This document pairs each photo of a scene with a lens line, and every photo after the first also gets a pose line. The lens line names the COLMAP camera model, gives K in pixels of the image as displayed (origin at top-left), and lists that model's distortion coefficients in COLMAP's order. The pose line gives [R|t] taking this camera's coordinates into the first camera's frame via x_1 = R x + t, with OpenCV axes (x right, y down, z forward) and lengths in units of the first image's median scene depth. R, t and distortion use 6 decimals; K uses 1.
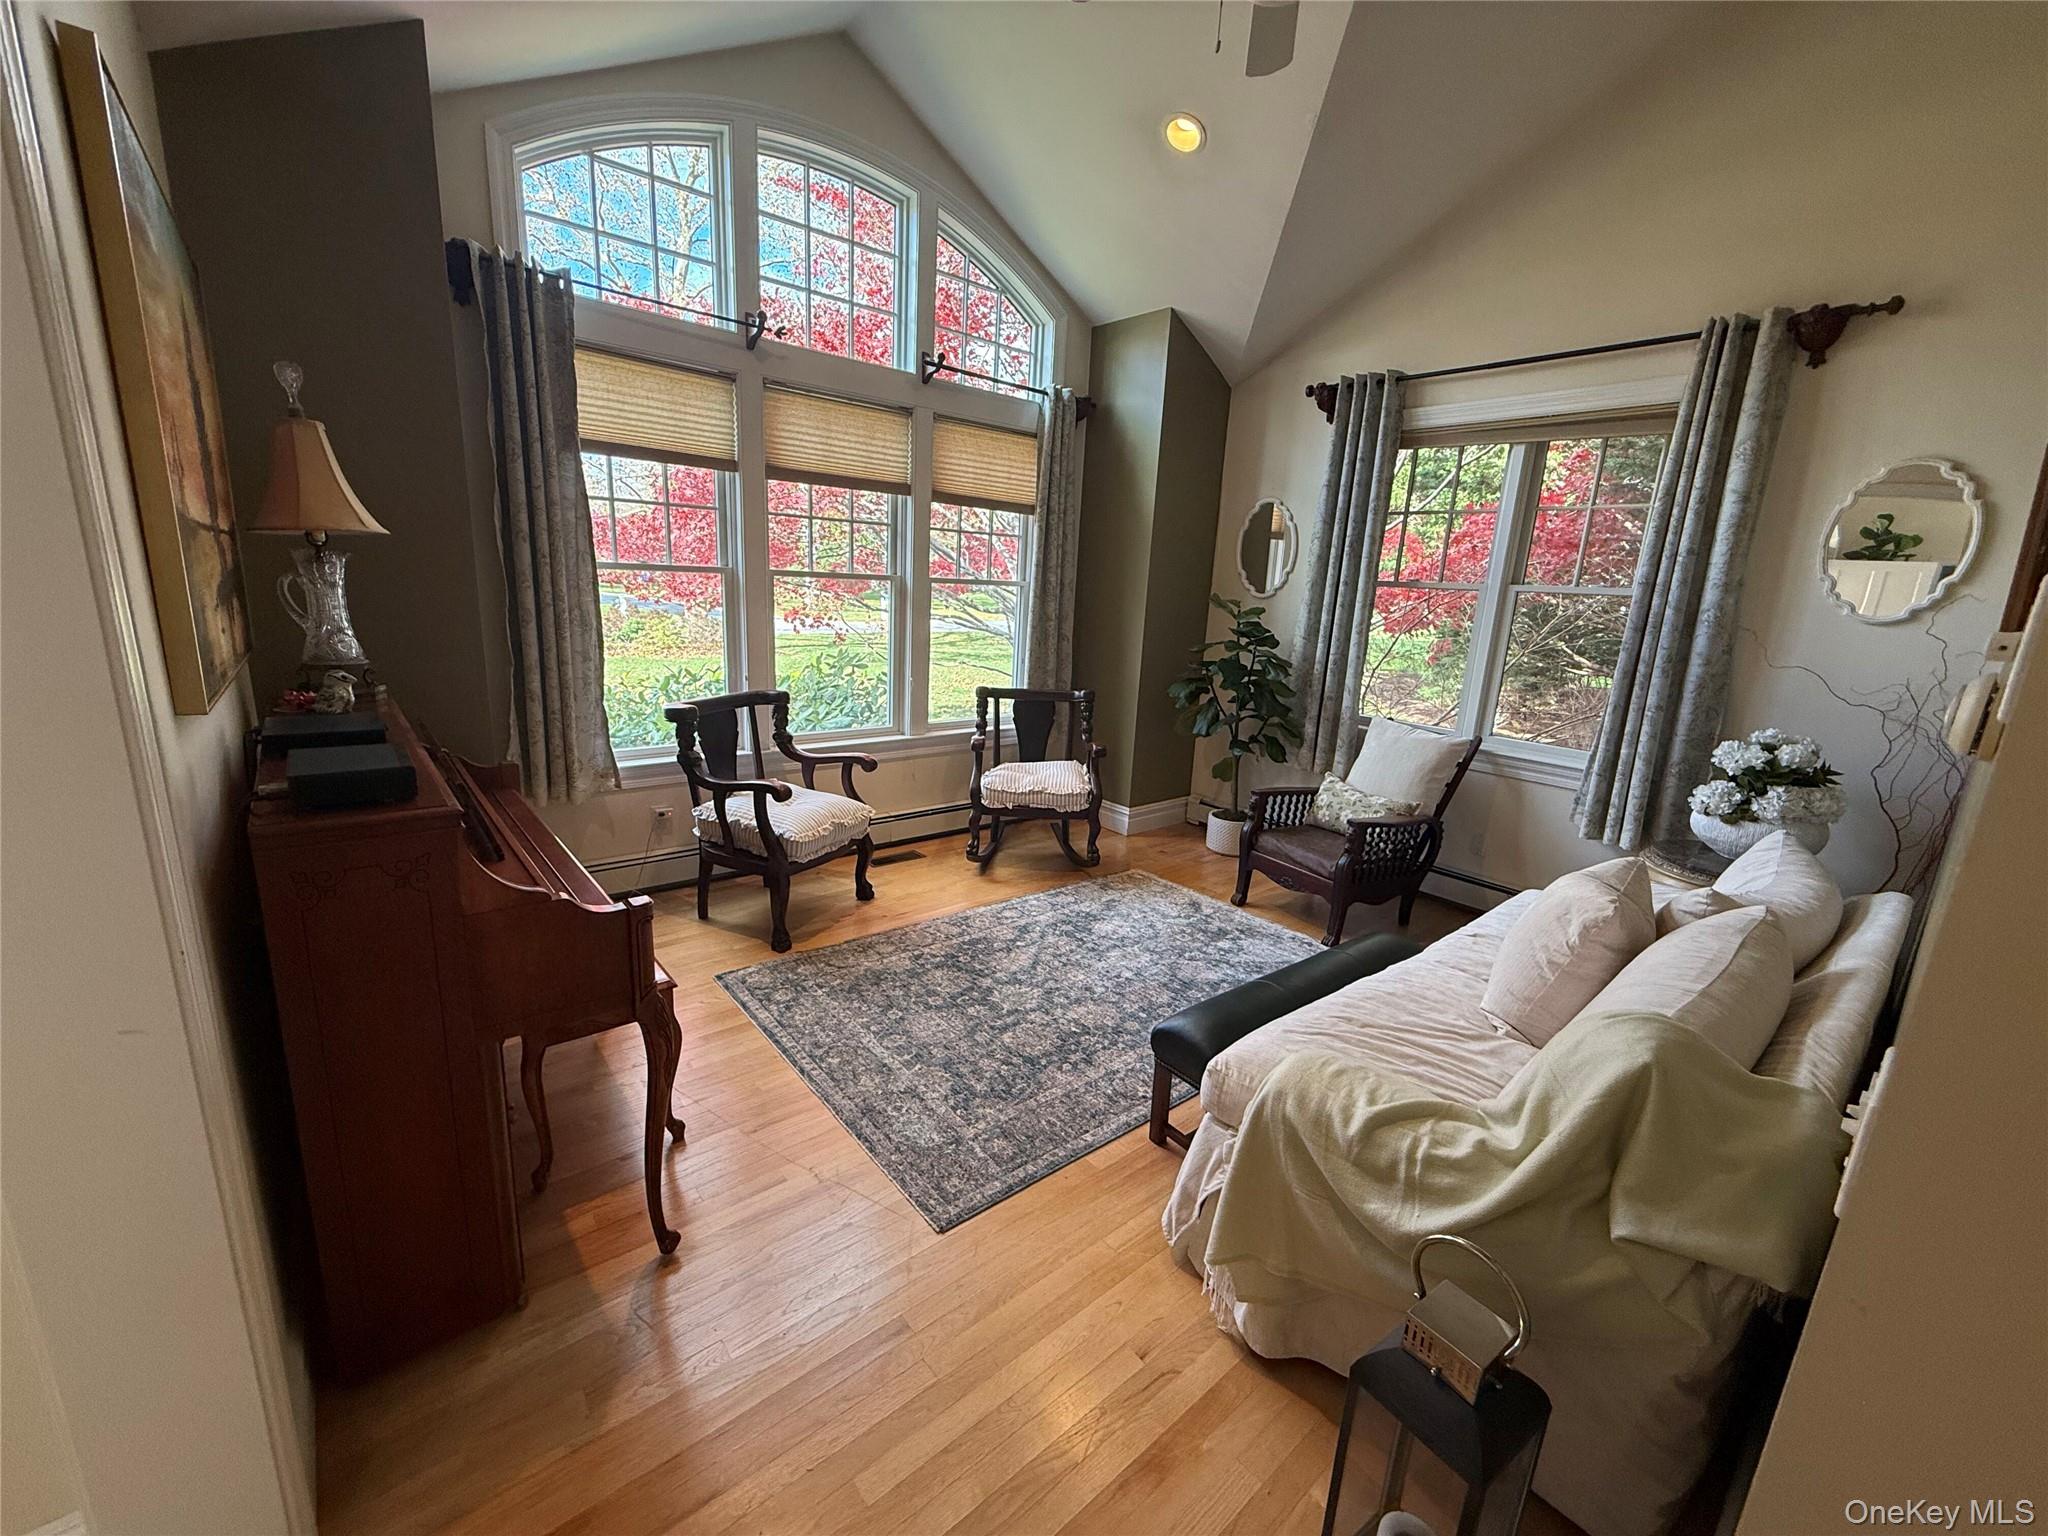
lens RADIAL K [[814.9, 0, 1019.4], [0, 814.9, 771.7], [0, 0, 1]] dist [-0.002440, -0.000765]
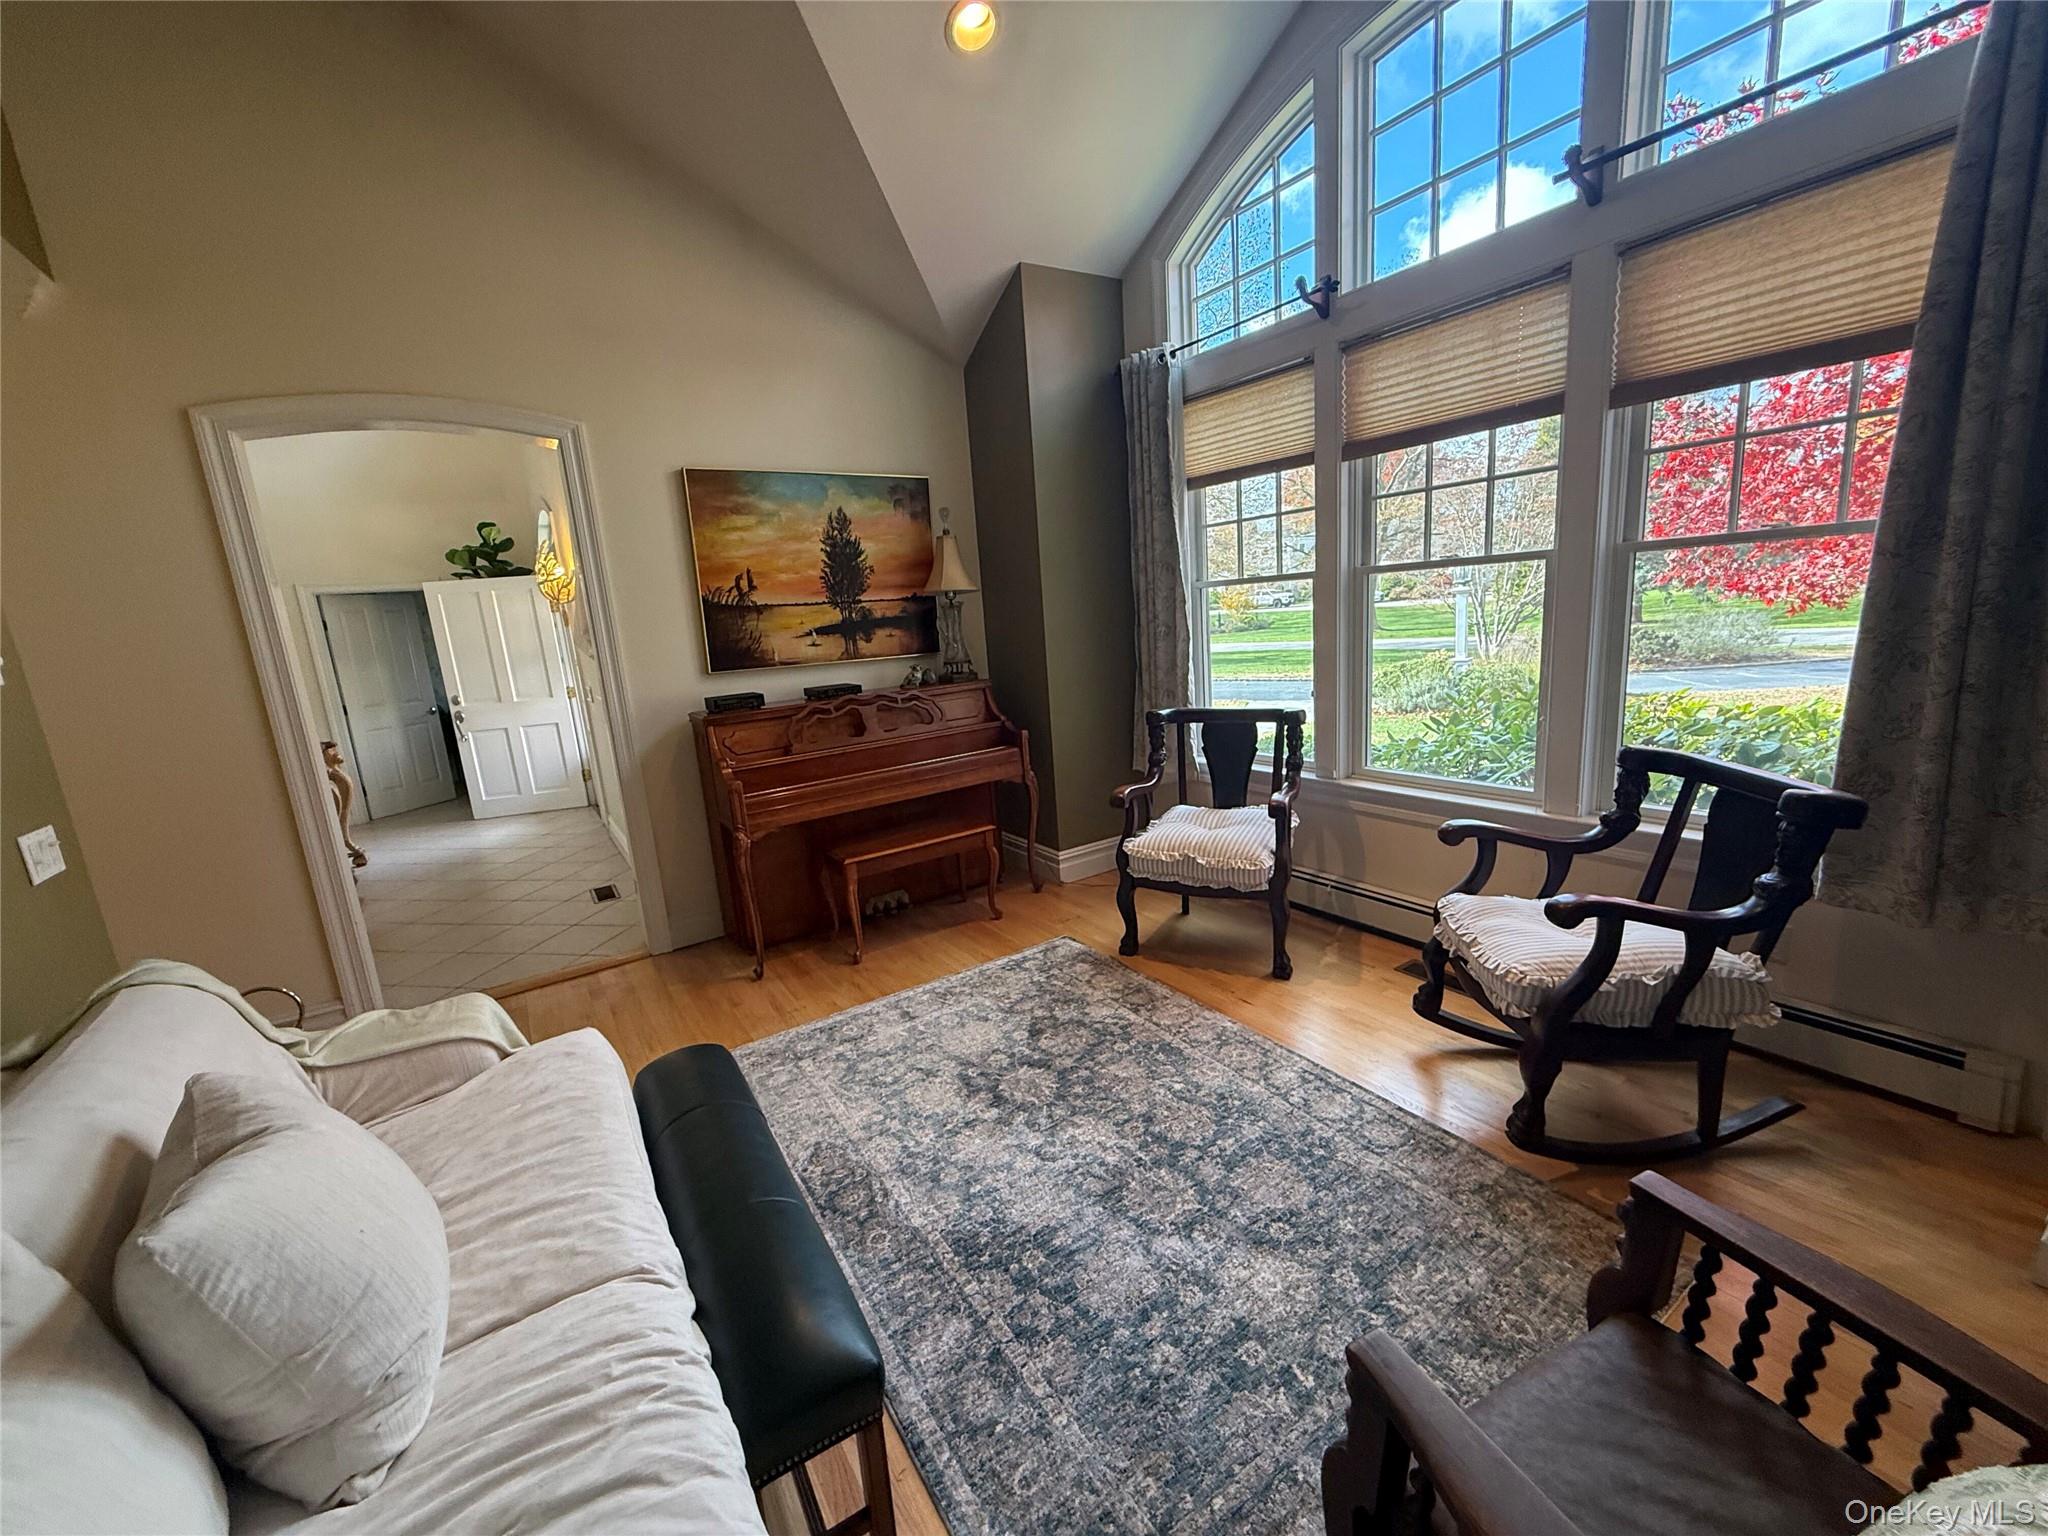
lens RADIAL K [[814.9, 0, 1019.6], [0, 814.9, 771.1], [0, 0, 1]] dist [-0.002440, -0.000765]
pose [[-0.130280, 0.168449, -0.977063, 0.637351], [-0.144557, 0.971704, 0.186800, -0.164111], [0.980882, 0.165578, -0.102244, 0.844235]]
